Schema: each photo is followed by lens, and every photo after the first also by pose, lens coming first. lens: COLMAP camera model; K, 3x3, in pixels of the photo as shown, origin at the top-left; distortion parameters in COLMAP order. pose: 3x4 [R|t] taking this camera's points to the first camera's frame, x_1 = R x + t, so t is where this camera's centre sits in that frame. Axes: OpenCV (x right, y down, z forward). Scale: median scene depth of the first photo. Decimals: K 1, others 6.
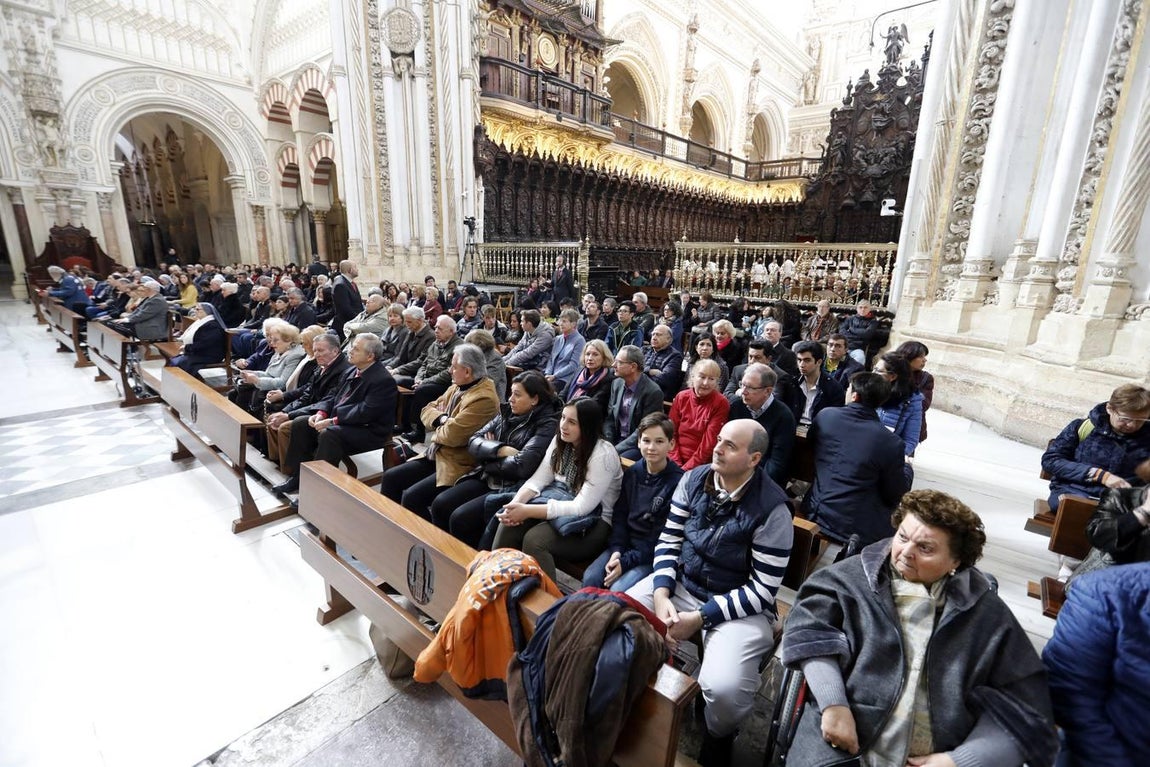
lens RADIAL K [[508.7, 0, 575.0], [0, 508.7, 383.5], [0, 0, 1]] dist [0.008262, -0.003636]
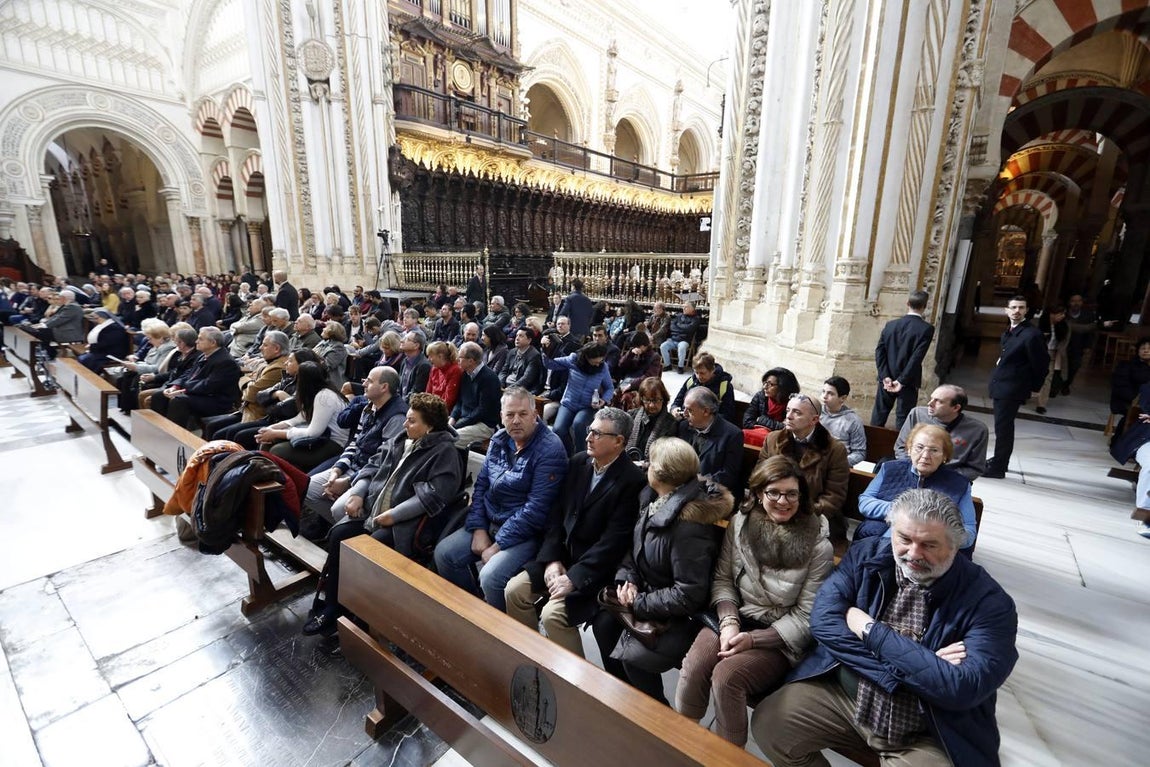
lens RADIAL K [[508.7, 0, 575.0], [0, 508.7, 383.5], [0, 0, 1]] dist [0.008262, -0.003636]
pose [[0.998190, -0.019405, 0.056920, 0.101358], [0.020076, 0.999735, -0.011251, 0.018419], [-0.056687, 0.012373, 0.998315, -0.084573]]
